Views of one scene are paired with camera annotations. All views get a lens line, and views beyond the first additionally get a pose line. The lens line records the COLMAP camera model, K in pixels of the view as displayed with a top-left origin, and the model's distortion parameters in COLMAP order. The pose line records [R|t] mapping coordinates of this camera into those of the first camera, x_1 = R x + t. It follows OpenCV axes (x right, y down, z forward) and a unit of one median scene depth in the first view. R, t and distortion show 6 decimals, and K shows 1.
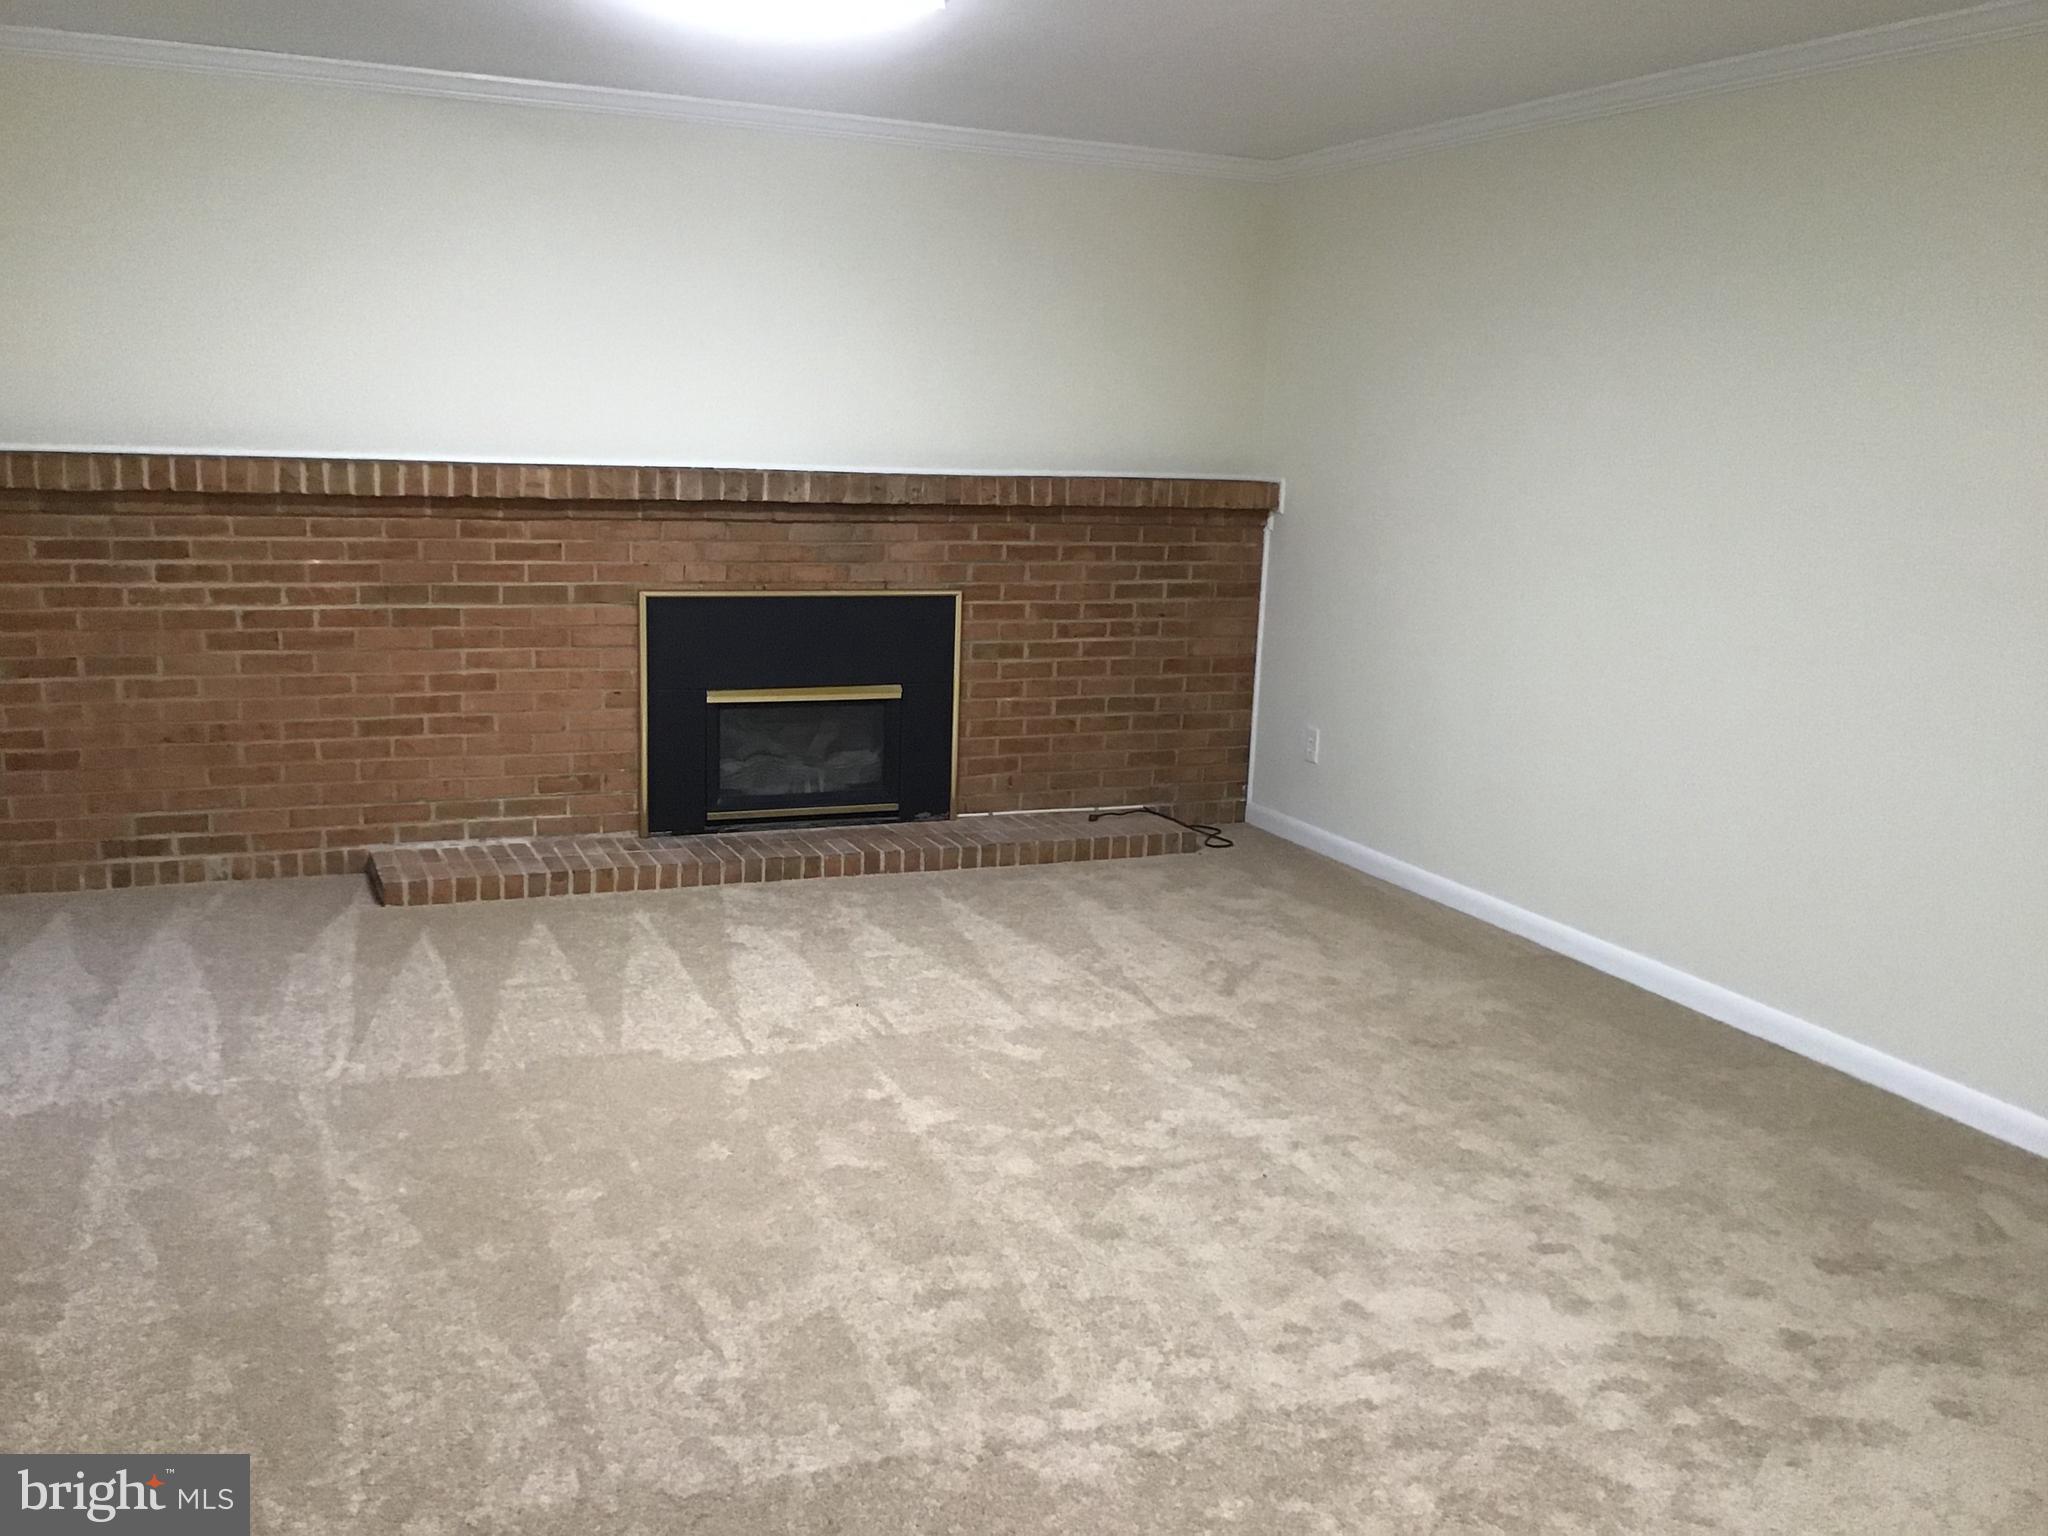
lens RADIAL K [[1810.3, 0, 1017.6], [0, 1810.3, 774.1], [0, 0, 1]] dist [0.111708, -0.243067]
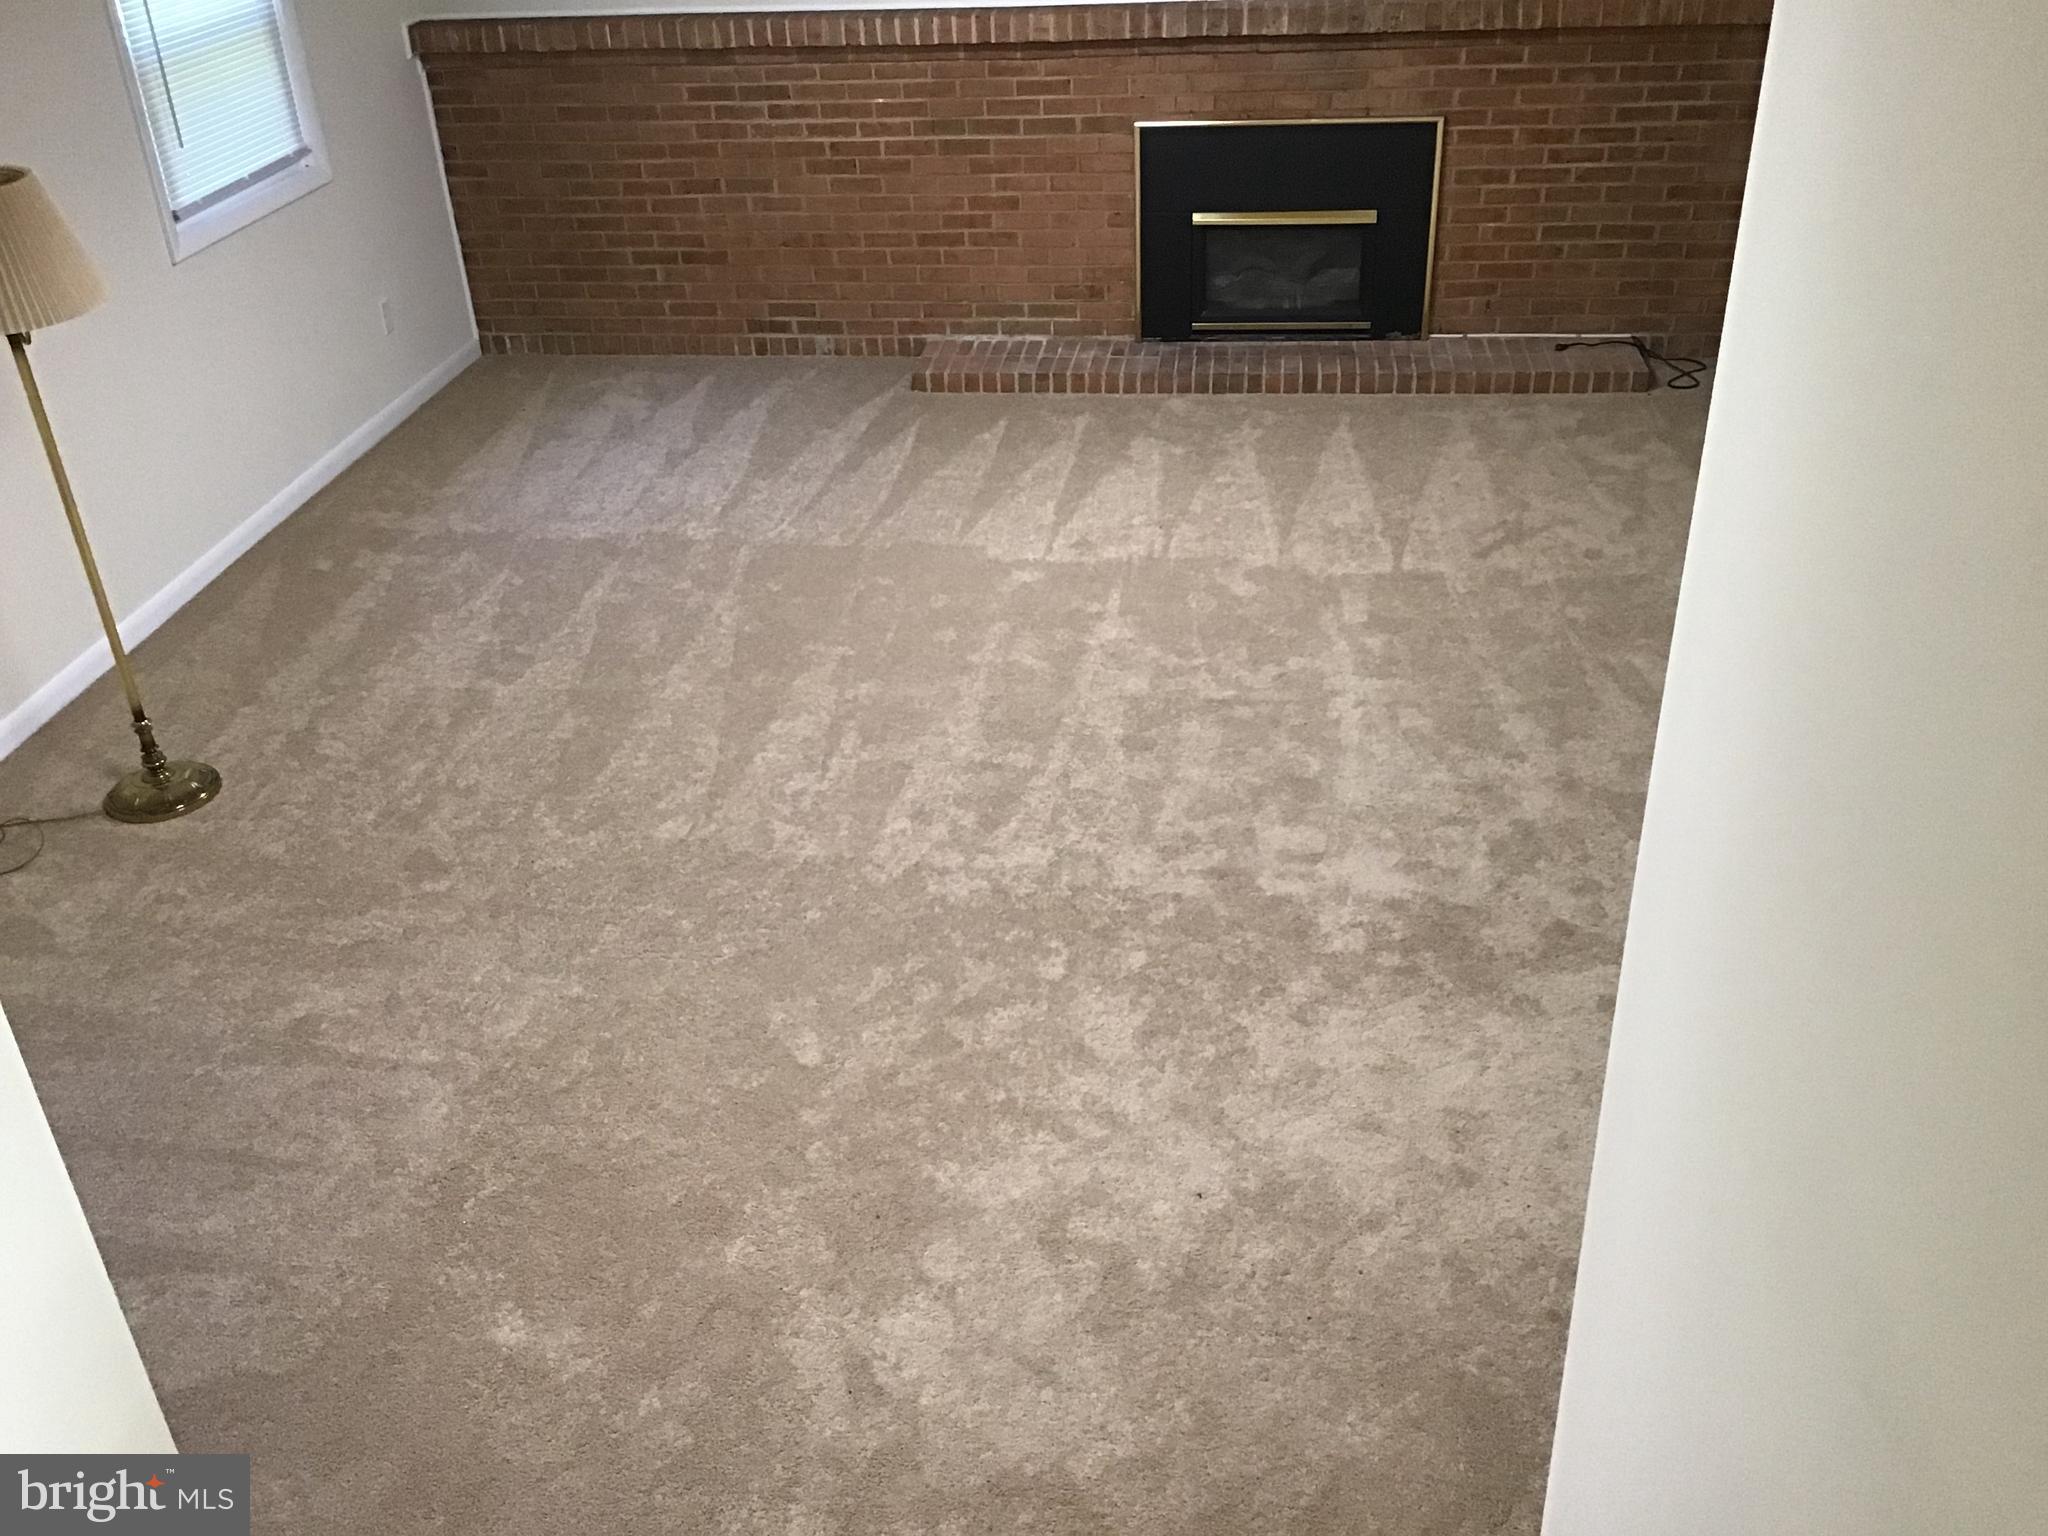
lens RADIAL K [[1810.3, 0, 1017.6], [0, 1810.3, 774.1], [0, 0, 1]] dist [0.111708, -0.243067]
pose [[0.861347, 0.195906, -0.468725, 0.351460], [-0.027298, 0.939170, 0.342366, -0.108777], [0.507284, -0.282100, 0.814299, -0.089243]]
